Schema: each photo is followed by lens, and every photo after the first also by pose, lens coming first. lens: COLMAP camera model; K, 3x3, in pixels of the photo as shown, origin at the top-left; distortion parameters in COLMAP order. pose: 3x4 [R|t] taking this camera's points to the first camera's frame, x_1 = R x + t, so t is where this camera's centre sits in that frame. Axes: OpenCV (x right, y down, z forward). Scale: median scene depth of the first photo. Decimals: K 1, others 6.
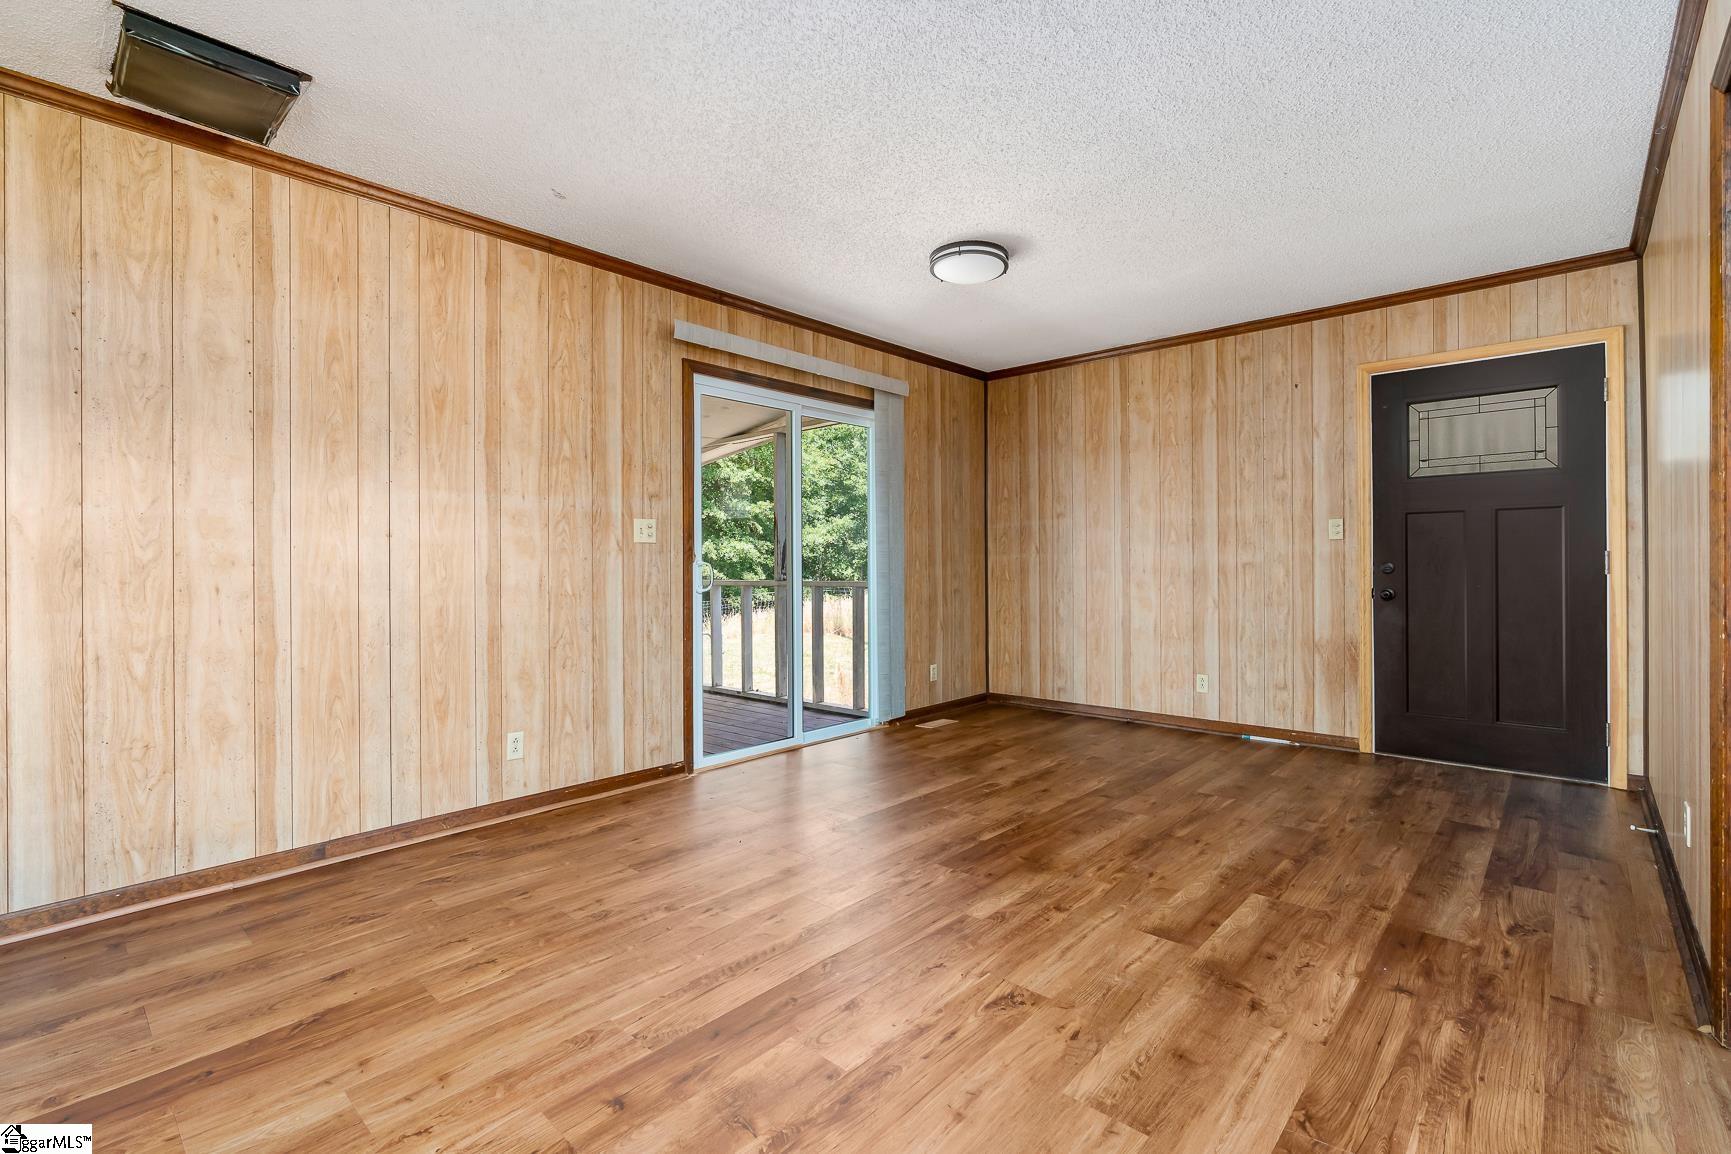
lens RADIAL K [[782.5, 0, 867.6], [0, 782.5, 564.5], [0, 0, 1]] dist [-0.014928, 0.005113]
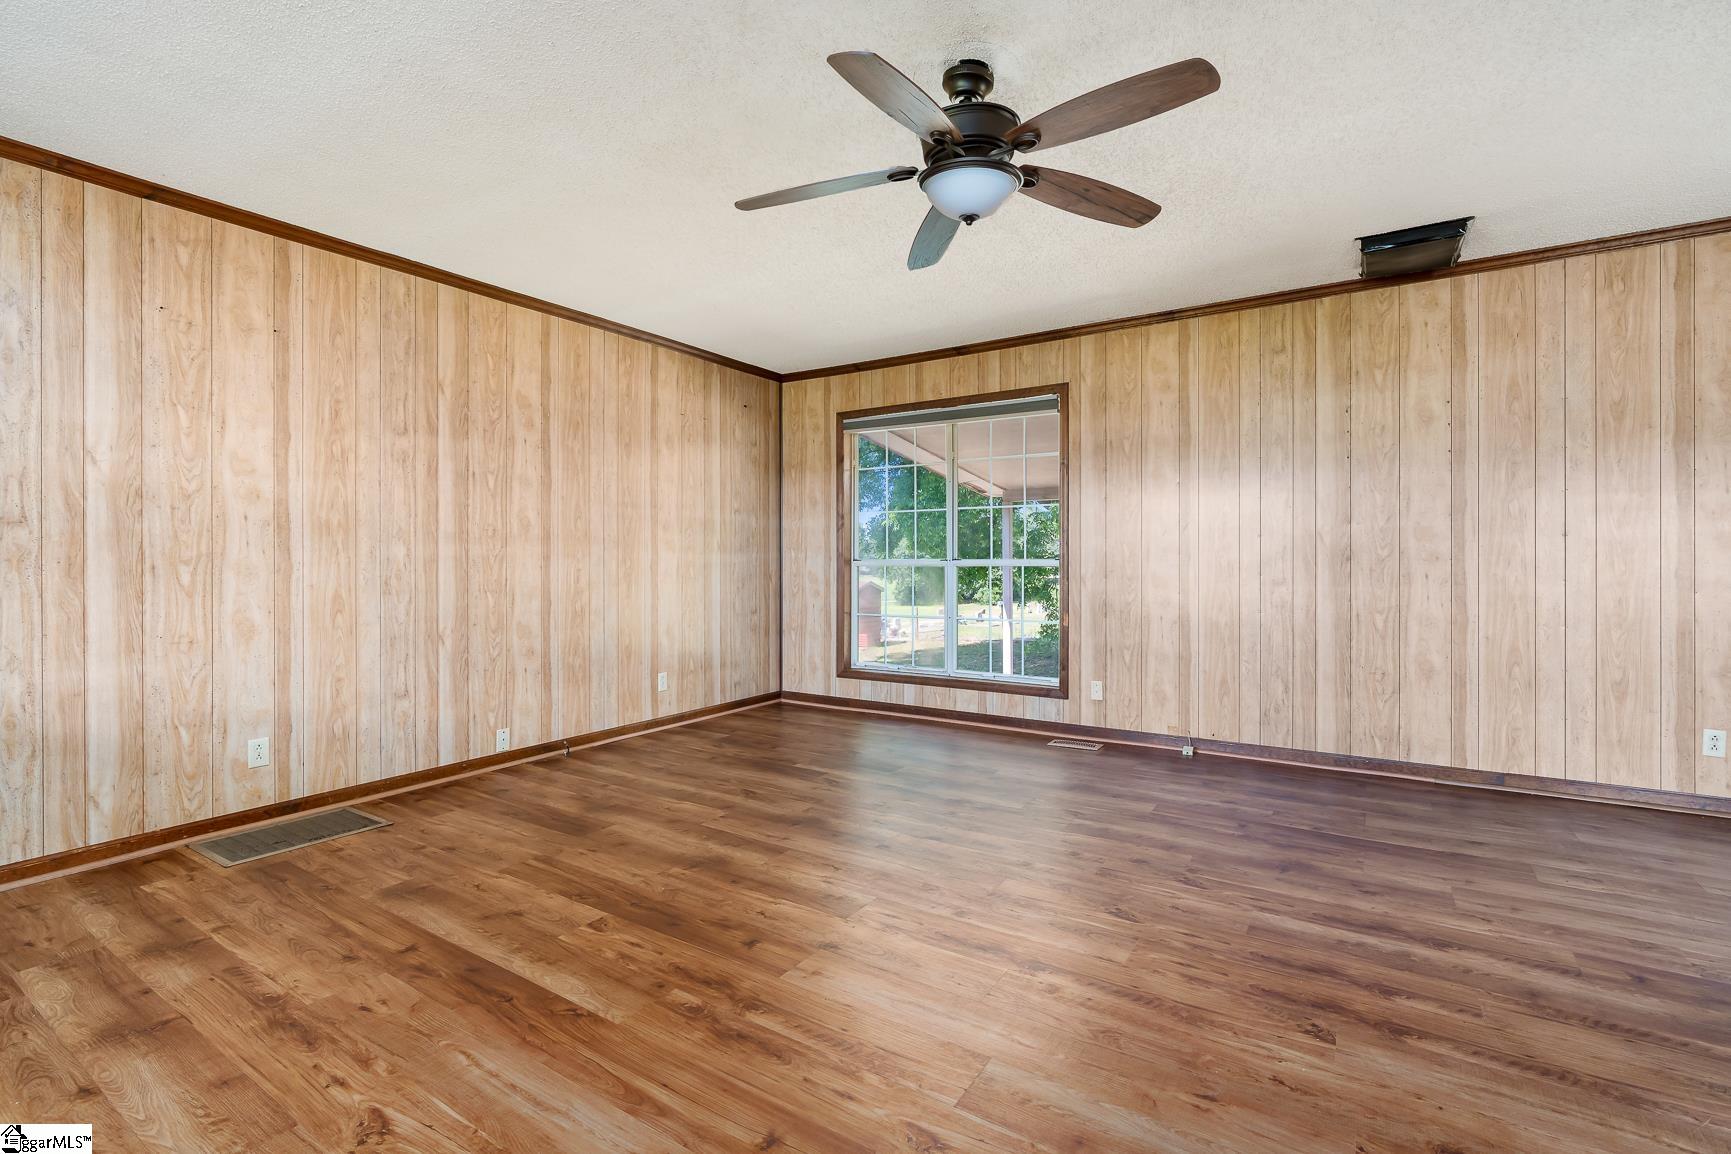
lens RADIAL K [[782.5, 0, 865.7], [0, 782.5, 559.6], [0, 0, 1]] dist [-0.014928, 0.005113]
pose [[0.159438, 0.003540, -0.987202, 0.340115], [-0.003663, 0.999989, 0.002994, 0.000661], [0.987201, 0.003139, 0.159450, -0.216291]]
